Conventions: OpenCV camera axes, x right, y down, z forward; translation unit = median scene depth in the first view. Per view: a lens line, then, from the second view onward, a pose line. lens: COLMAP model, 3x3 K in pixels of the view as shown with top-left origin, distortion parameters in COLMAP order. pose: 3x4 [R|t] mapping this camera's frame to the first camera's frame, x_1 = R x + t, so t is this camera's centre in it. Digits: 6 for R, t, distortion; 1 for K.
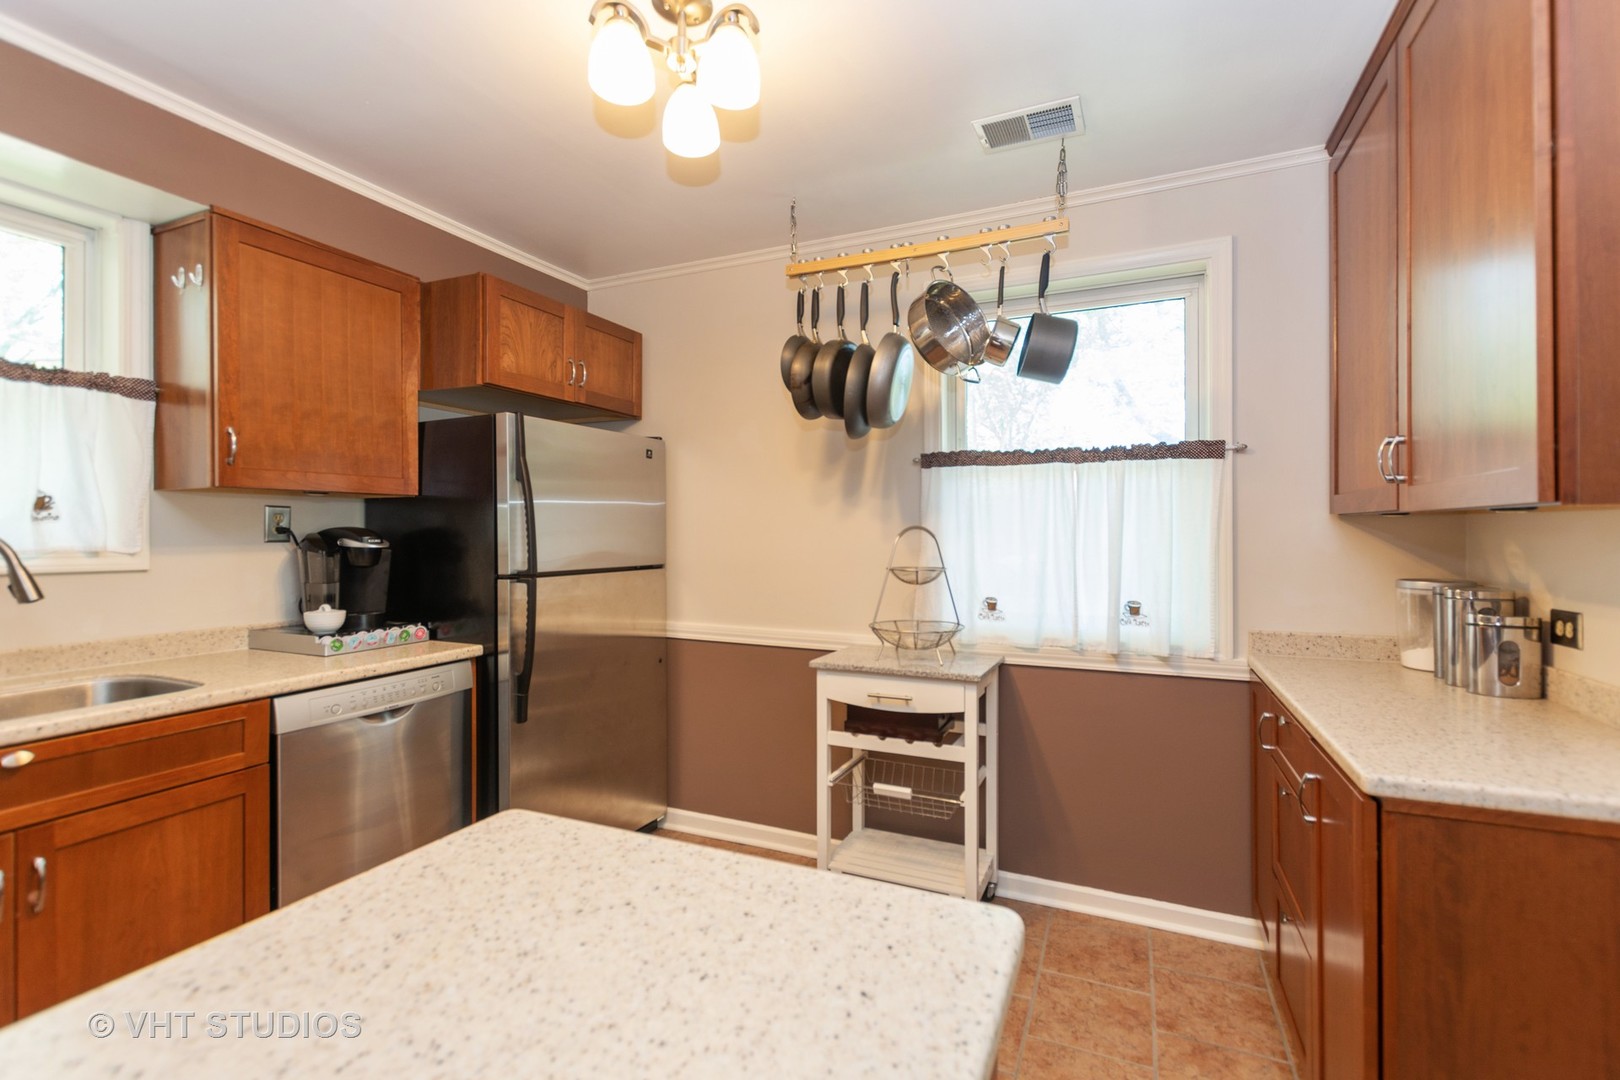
lens RADIAL K [[720.1, 0, 822.5], [0, 720.1, 526.8], [0, 0, 1]] dist [0.000710, -0.002504]
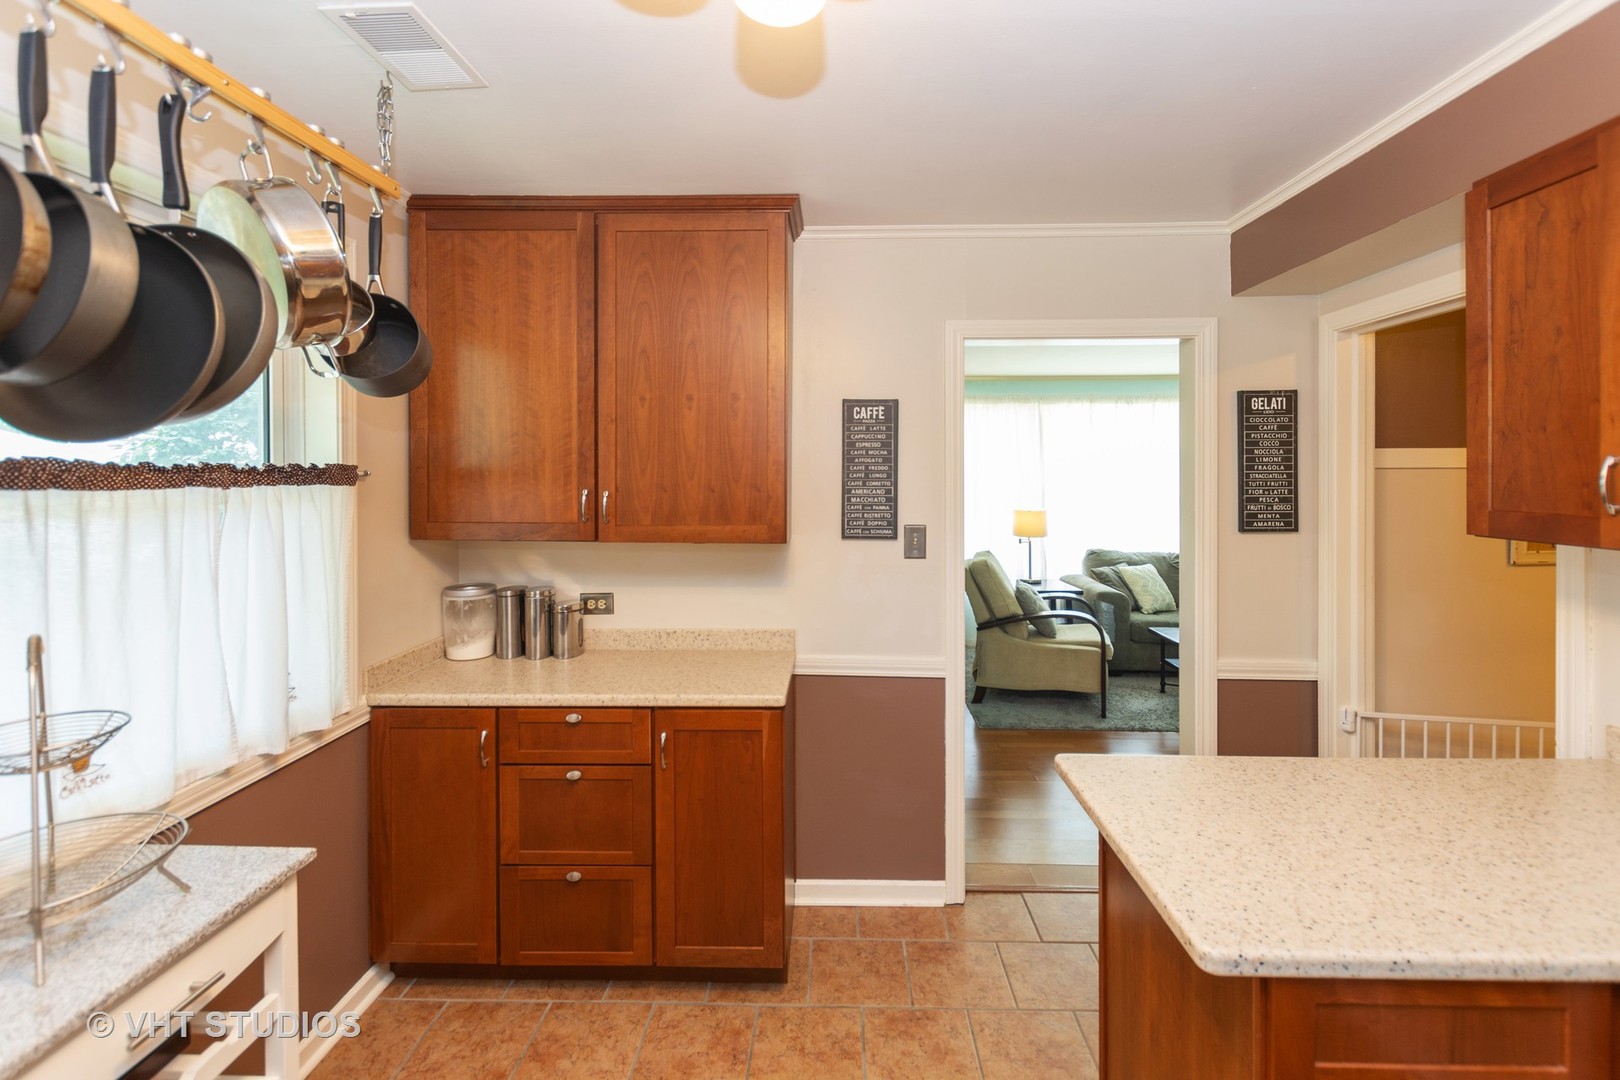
lens RADIAL K [[720.1, 0, 819.5], [0, 720.1, 477.9], [0, 0, 1]] dist [0.000710, -0.002504]
pose [[-0.371169, -0.004190, 0.928556, -0.494860], [-0.004395, 0.999987, 0.002755, -0.109881], [-0.928555, -0.003058, -0.371182, 0.802125]]
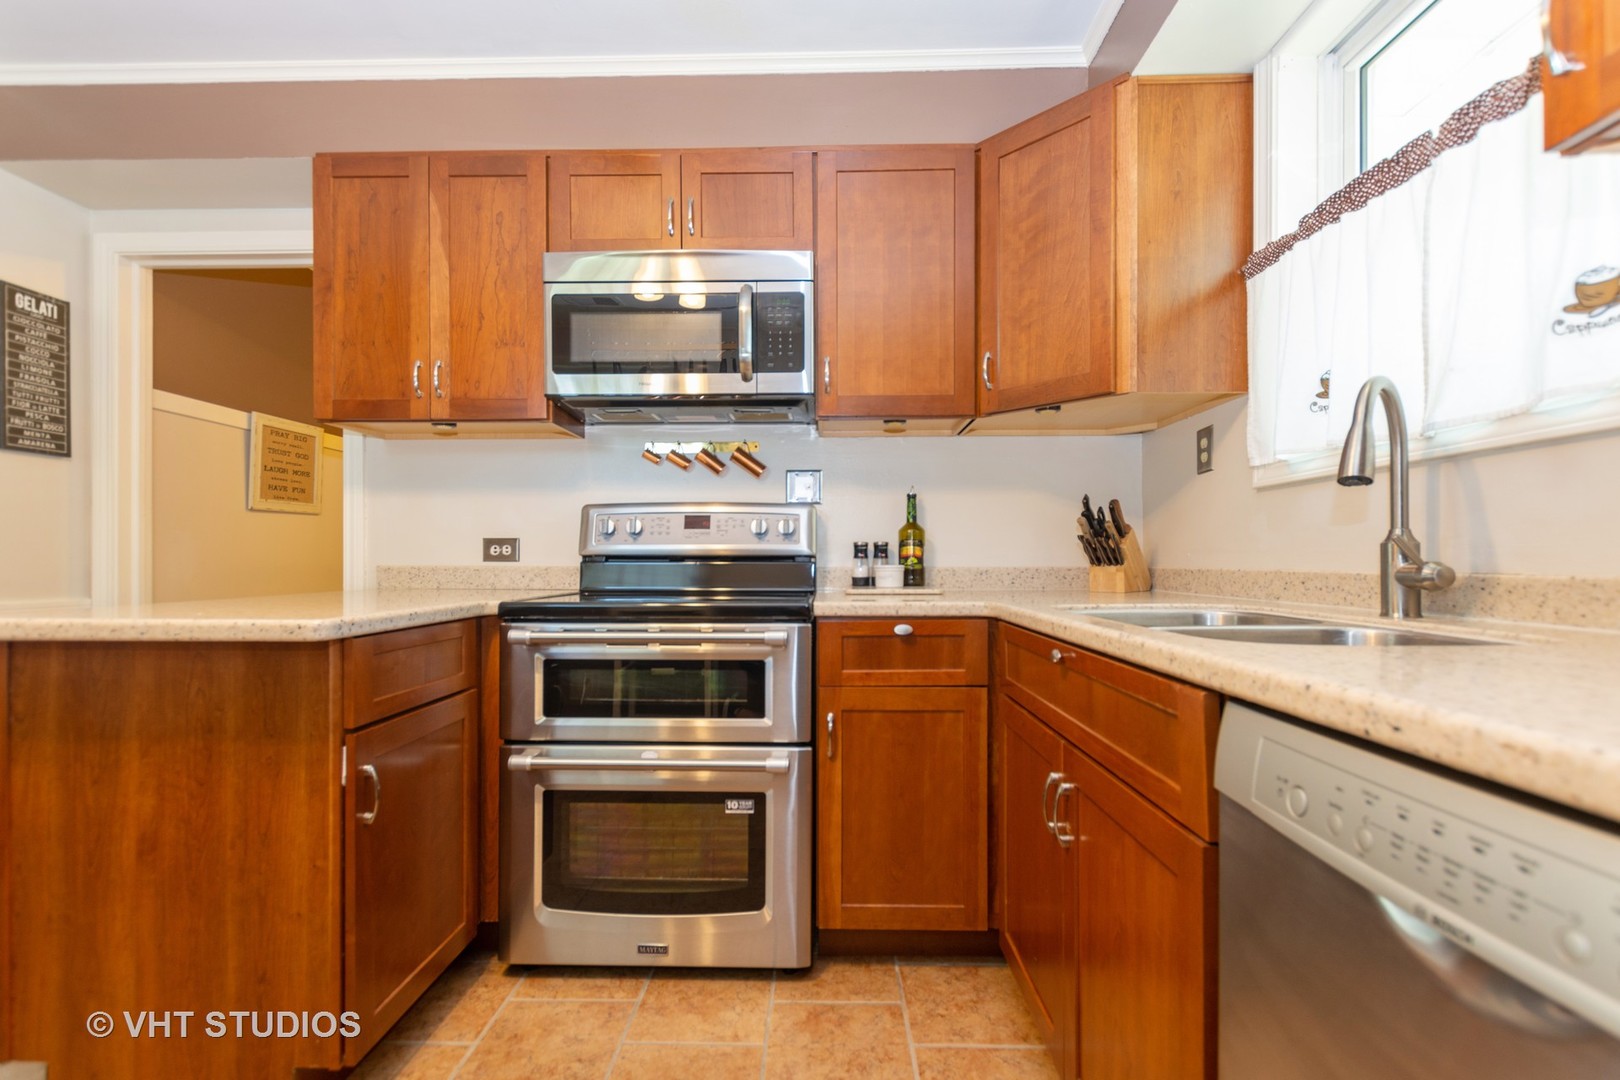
lens RADIAL K [[737.7, 0, 799.4], [0, 737.7, 562.0], [0, 0, 1]] dist [0.000915, -0.000101]
pose [[-0.930852, -0.004508, -0.365370, -0.310940], [-0.001955, 0.999971, -0.007357, 0.131246], [0.365392, -0.006134, -0.930833, 1.053533]]
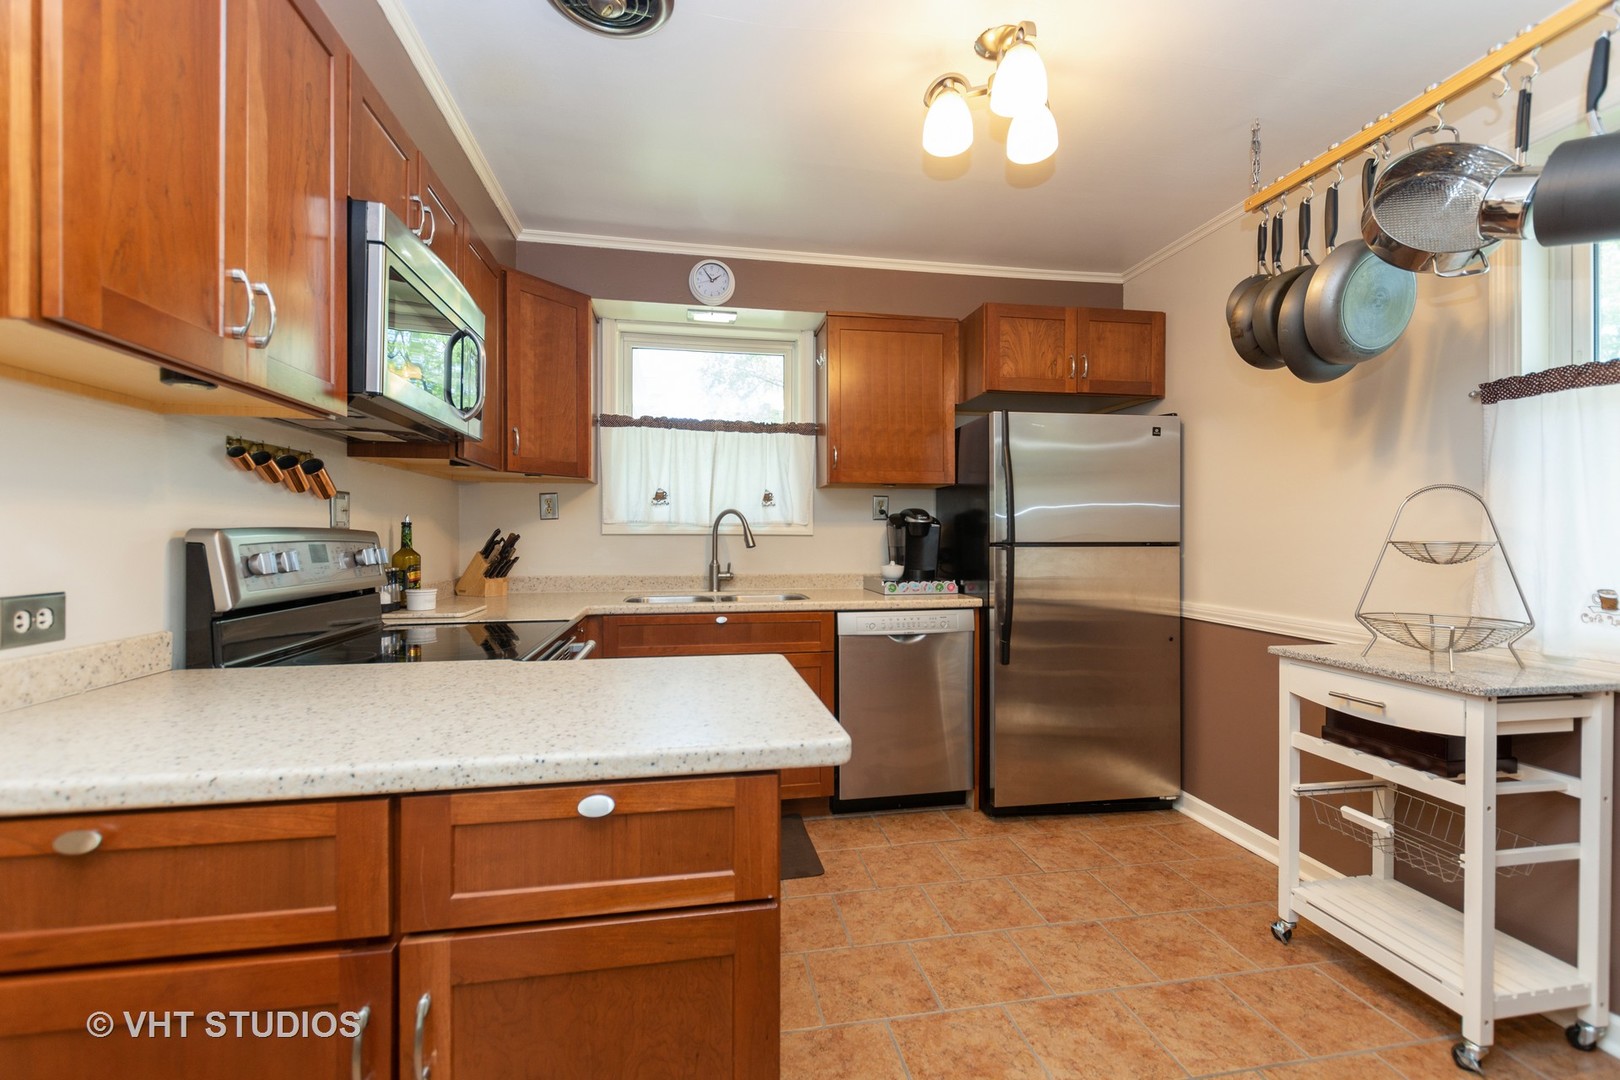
lens RADIAL K [[720.1, 0, 827.4], [0, 720.1, 538.3], [0, 0, 1]] dist [0.000710, -0.002504]
pose [[0.554097, 0.000859, -0.832451, 0.415559], [0.004517, 0.999982, 0.004039, 0.050745], [0.832440, -0.005998, 0.554083, 0.073786]]
